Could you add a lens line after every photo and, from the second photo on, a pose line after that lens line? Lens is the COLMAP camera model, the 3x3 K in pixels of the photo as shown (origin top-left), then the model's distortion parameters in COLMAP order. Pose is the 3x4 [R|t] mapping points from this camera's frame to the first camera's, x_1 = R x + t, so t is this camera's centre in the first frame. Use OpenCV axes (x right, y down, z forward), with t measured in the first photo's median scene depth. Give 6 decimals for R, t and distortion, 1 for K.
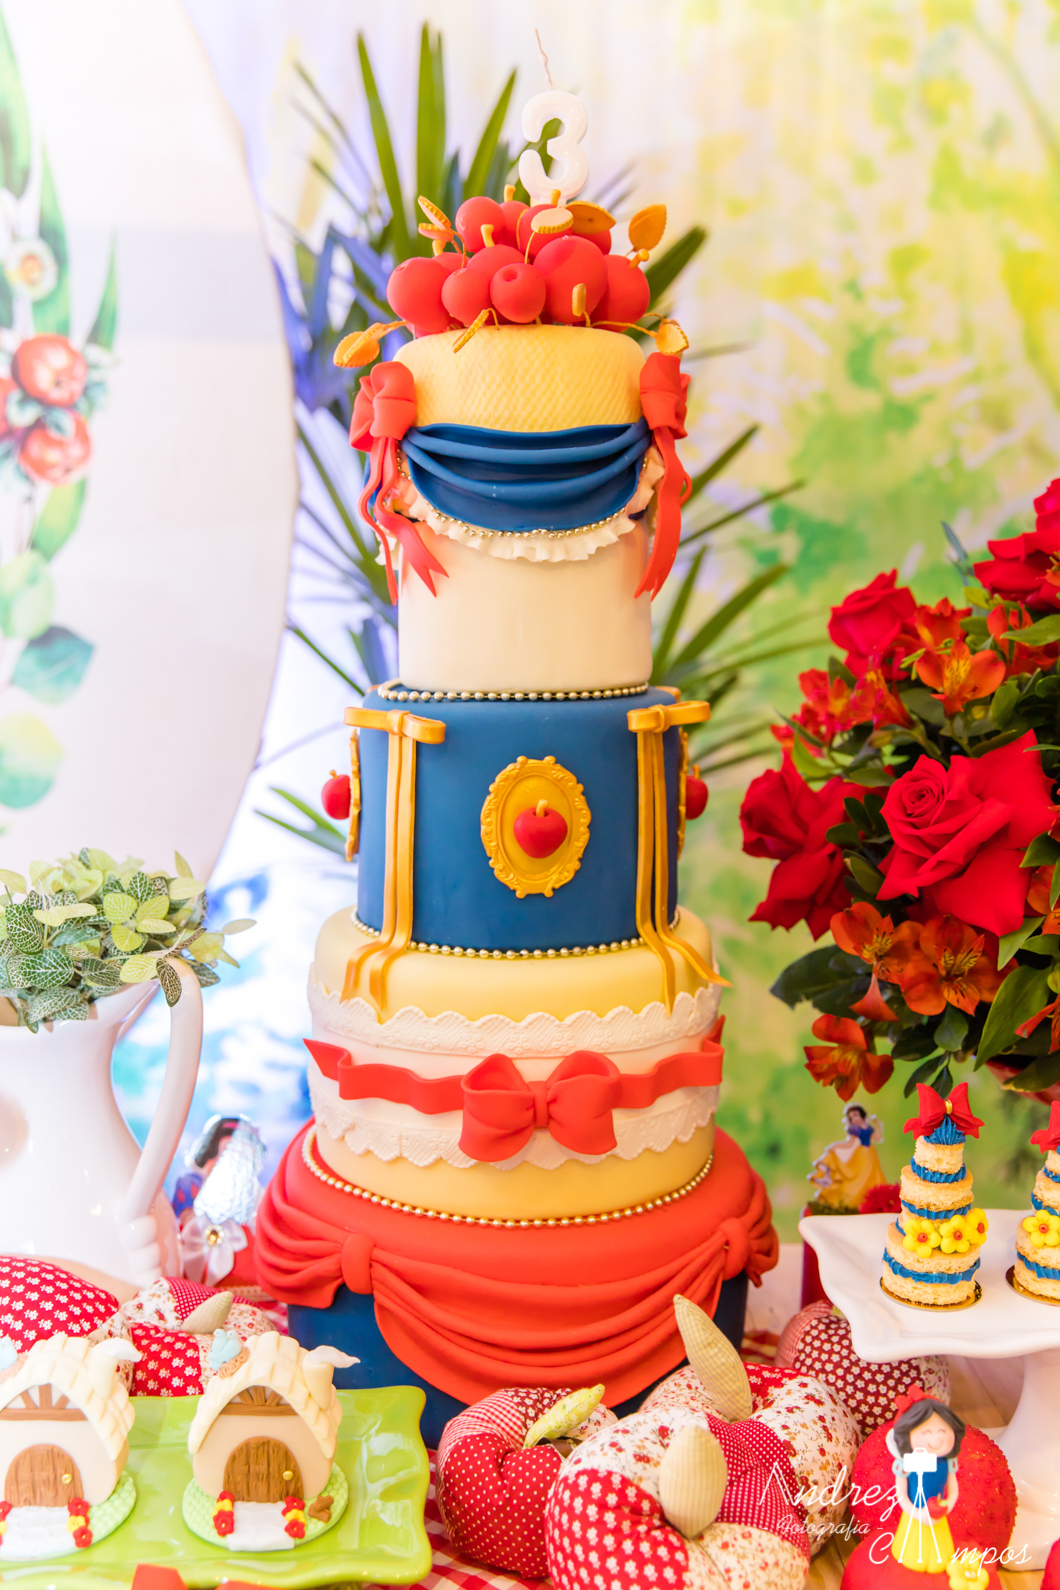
lens RADIAL K [[1302.1, 0, 507.4], [0, 1302.1, 761.8], [0, 0, 1]] dist [-0.005092, 0.011573]
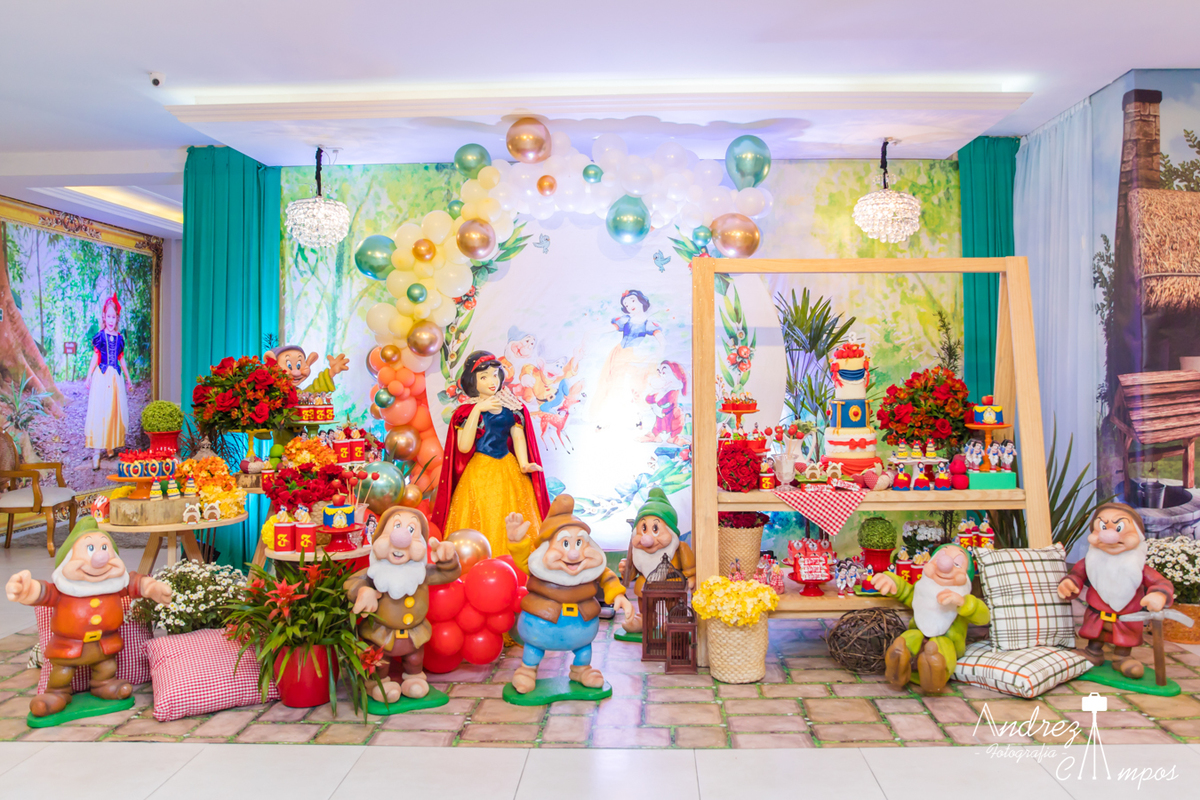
lens RADIAL K [[865.4, 0, 605.3], [0, 865.4, 391.3], [0, 0, 1]] dist [-0.069757, 0.005273]
pose [[0.997895, -0.025283, -0.059725, -1.273177], [0.016783, 0.990185, -0.138751, 0.659740], [0.062647, 0.137456, 0.988525, -4.739583]]
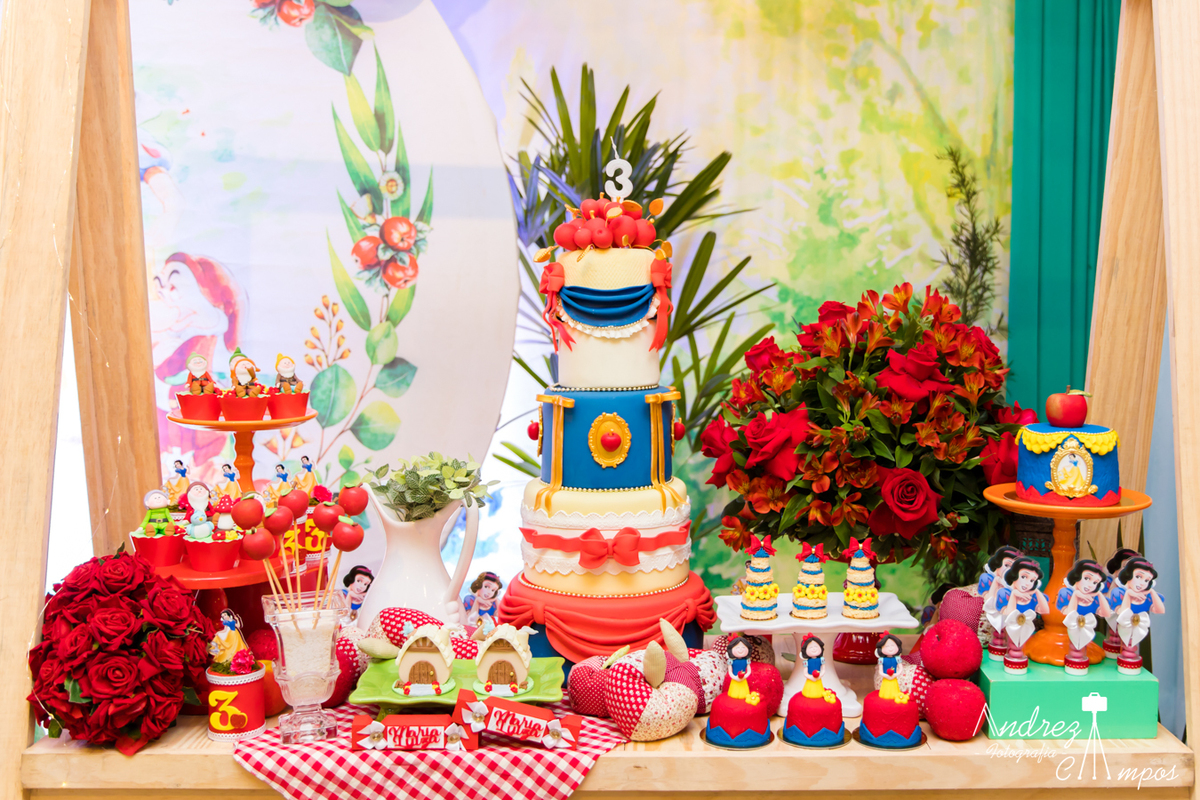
lens RADIAL K [[1008.6, 0, 681.2], [0, 1008.6, 350.6], [0, 0, 1]] dist [-0.048097, 0.000884]
pose [[0.999992, -0.003979, 0.000933, 0.155214], [0.004051, 0.995187, -0.097909, 0.066417], [-0.000539, 0.097911, 0.995195, -0.957459]]
